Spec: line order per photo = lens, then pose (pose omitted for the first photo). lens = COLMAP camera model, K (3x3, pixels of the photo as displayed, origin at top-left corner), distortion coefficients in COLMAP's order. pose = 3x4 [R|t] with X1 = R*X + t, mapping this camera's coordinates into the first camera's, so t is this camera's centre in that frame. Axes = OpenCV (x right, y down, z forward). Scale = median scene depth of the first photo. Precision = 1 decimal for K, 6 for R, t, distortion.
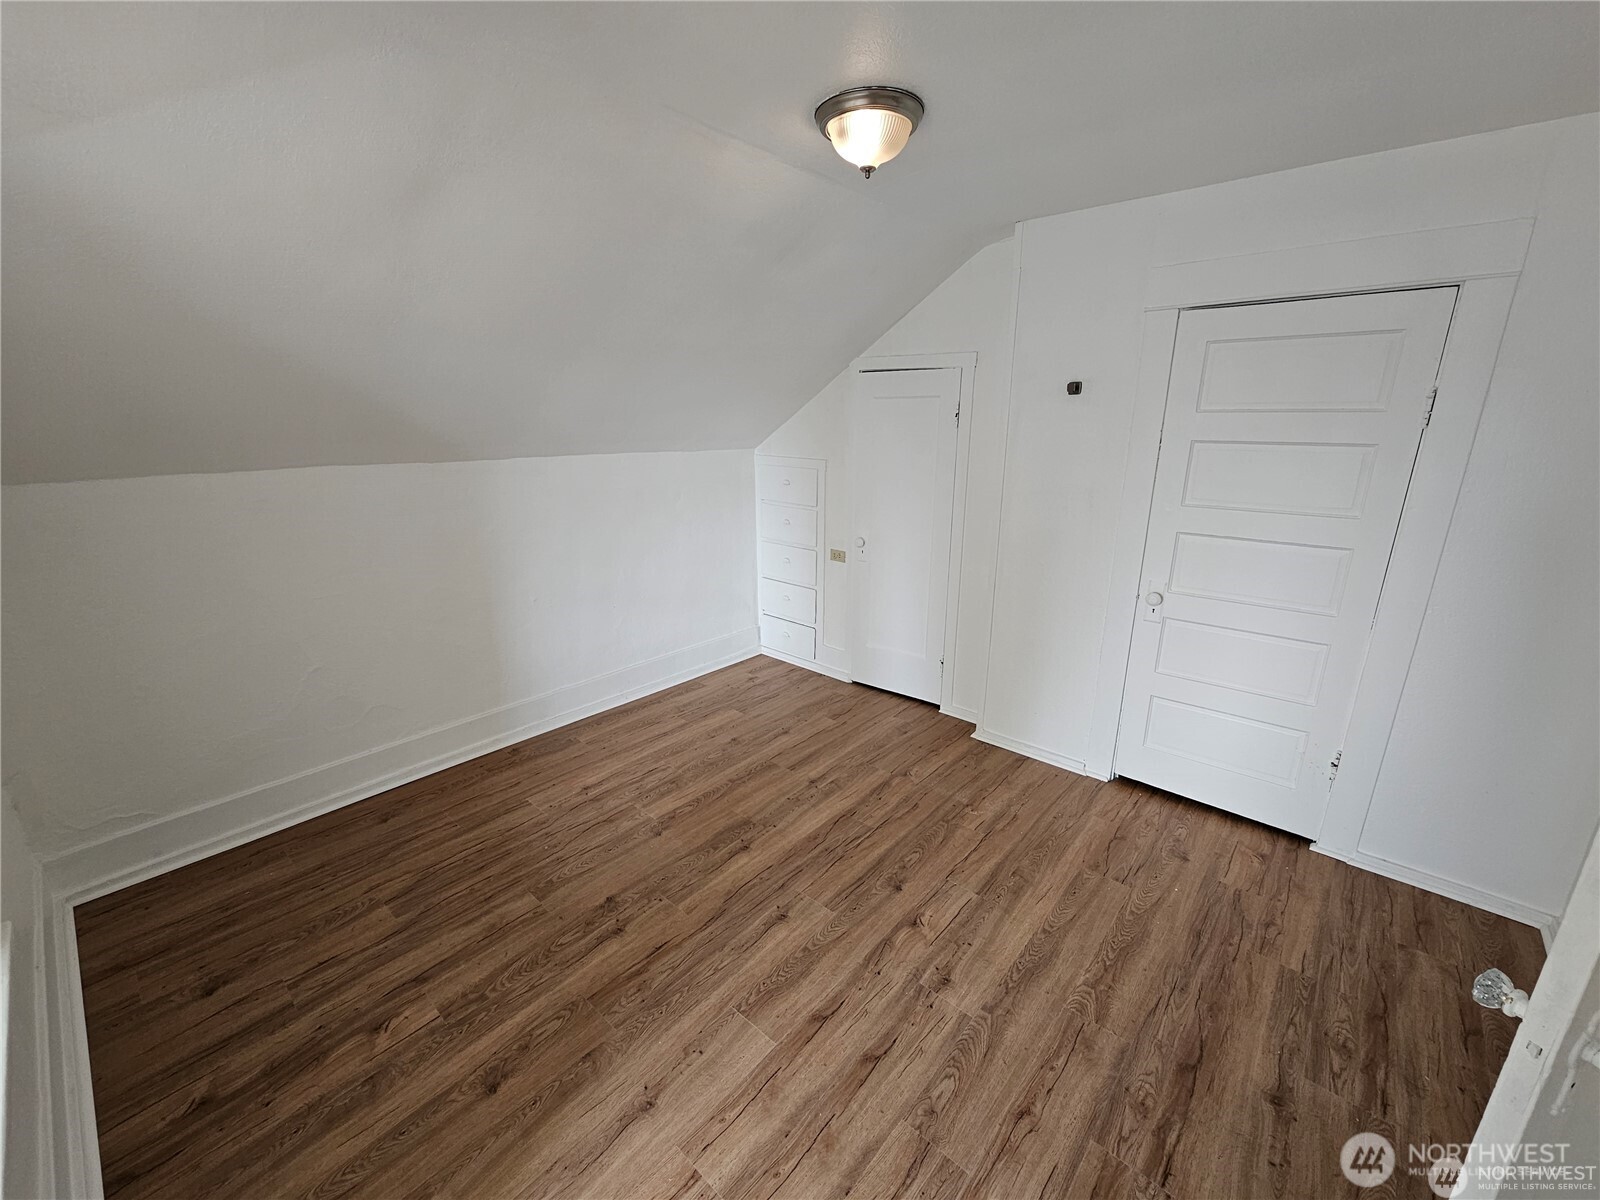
lens RADIAL K [[657.5, 0, 794.0], [0, 657.5, 603.8], [0, 0, 1]] dist [-0.000762, -0.000124]
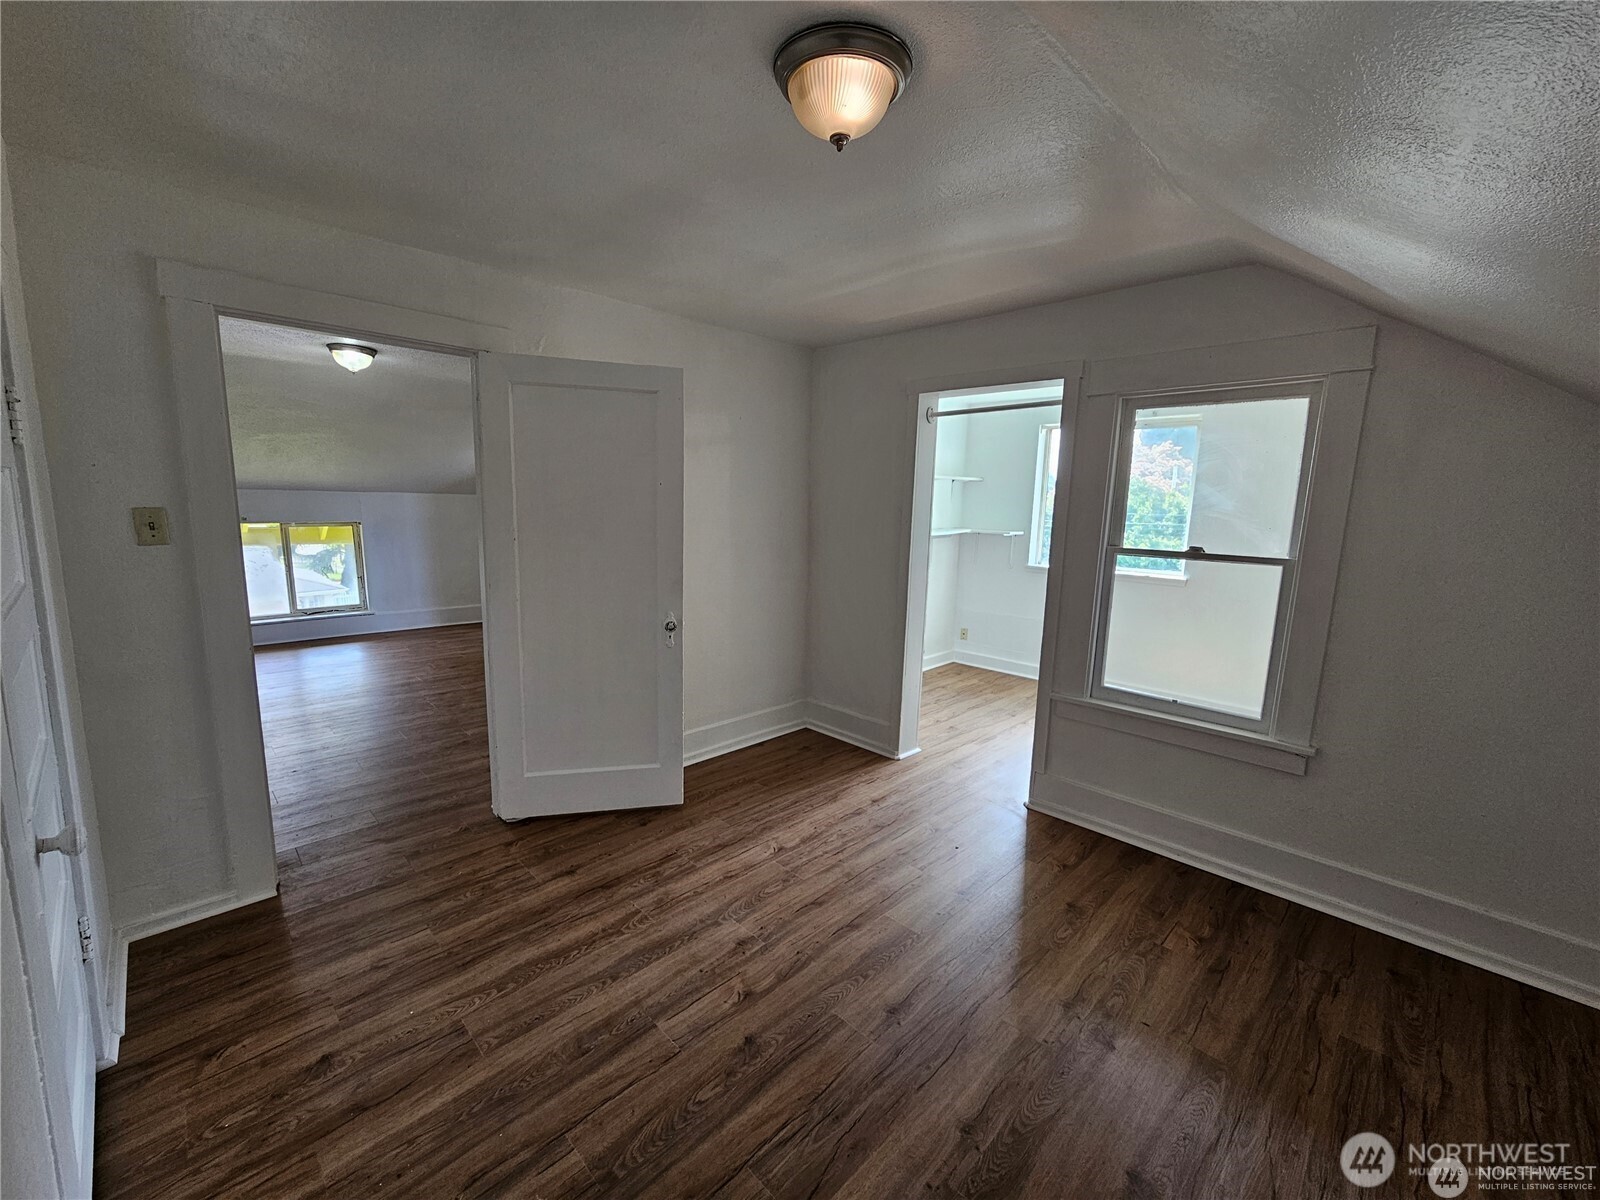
lens RADIAL K [[657.5, 0, 788.9], [0, 657.5, 594.0], [0, 0, 1]] dist [-0.000762, -0.000124]
pose [[-0.996858, -0.037553, 0.069747, 0.083211], [-0.004694, 0.906944, 0.421225, -0.416751], [-0.079075, 0.419574, -0.904270, 1.613510]]
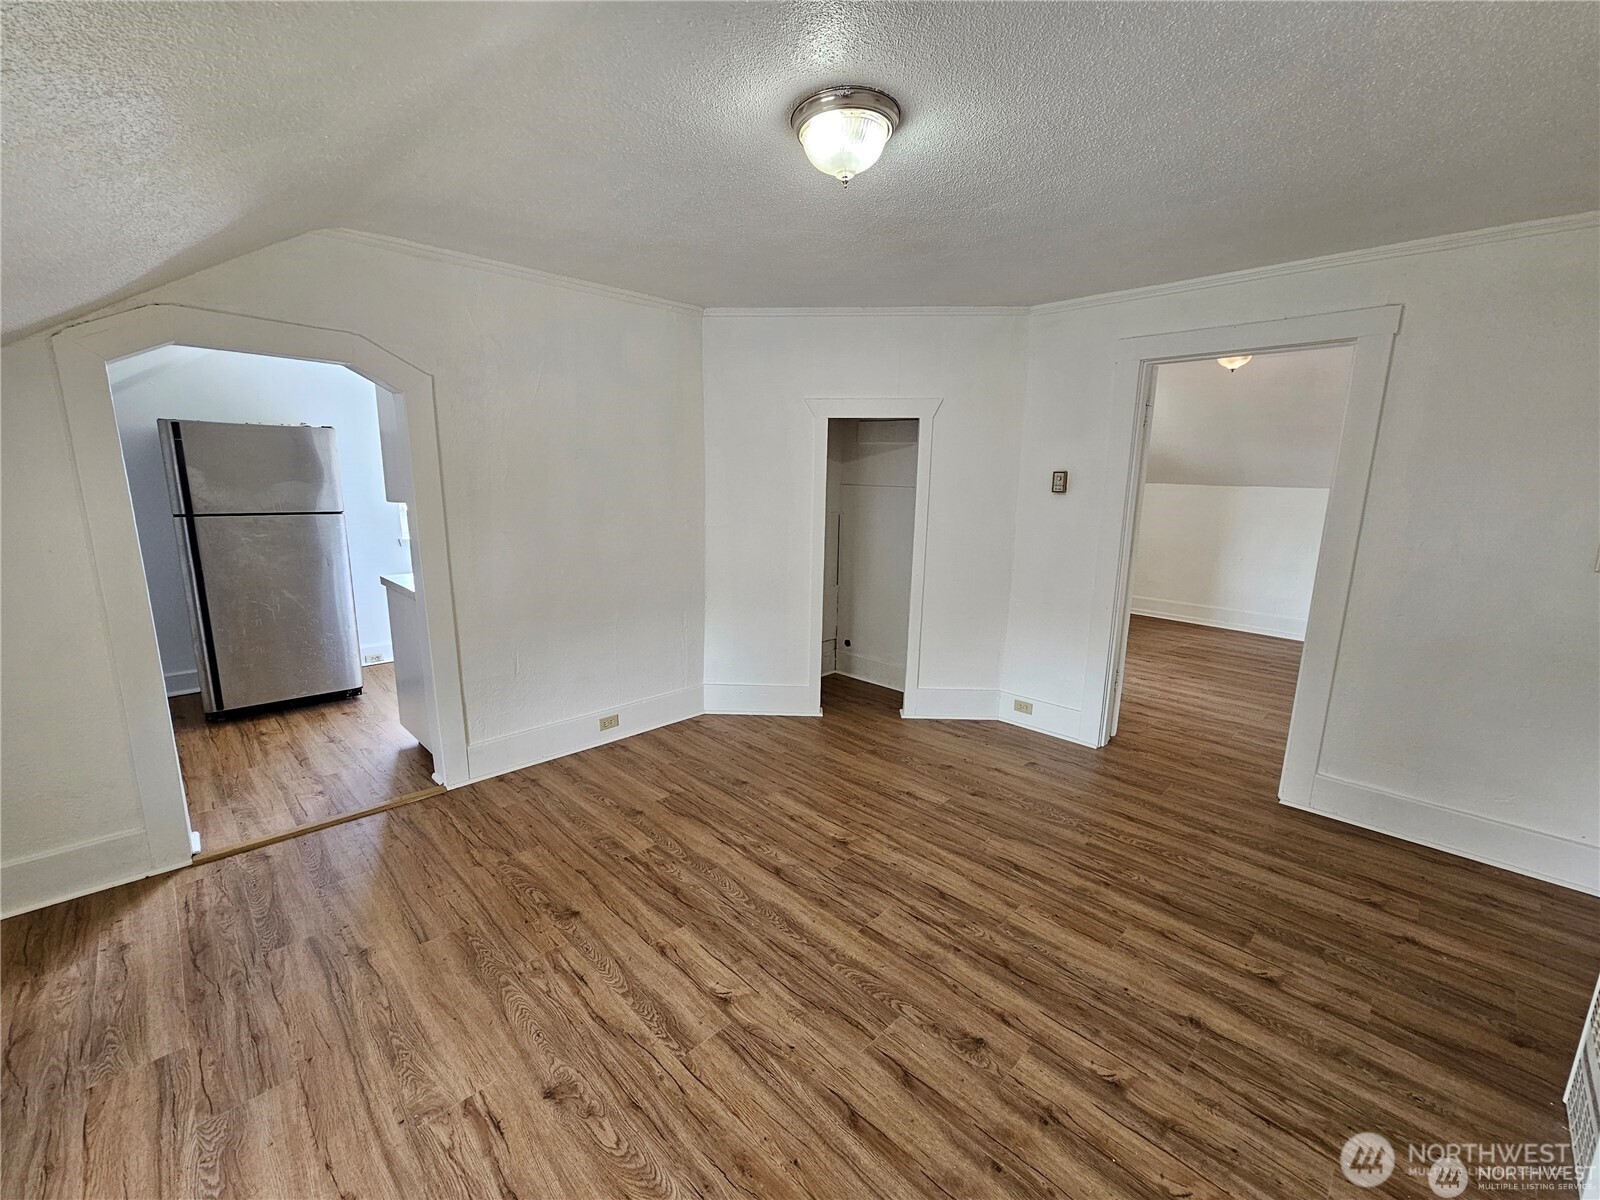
lens RADIAL K [[657.5, 0, 798.7], [0, 657.5, 601.0], [0, 0, 1]] dist [-0.000762, -0.000124]
pose [[-0.062970, 0.190073, -0.979748, 2.479021], [-0.297833, 0.933385, 0.200220, 0.168035], [0.952539, 0.304410, -0.002165, -0.313097]]
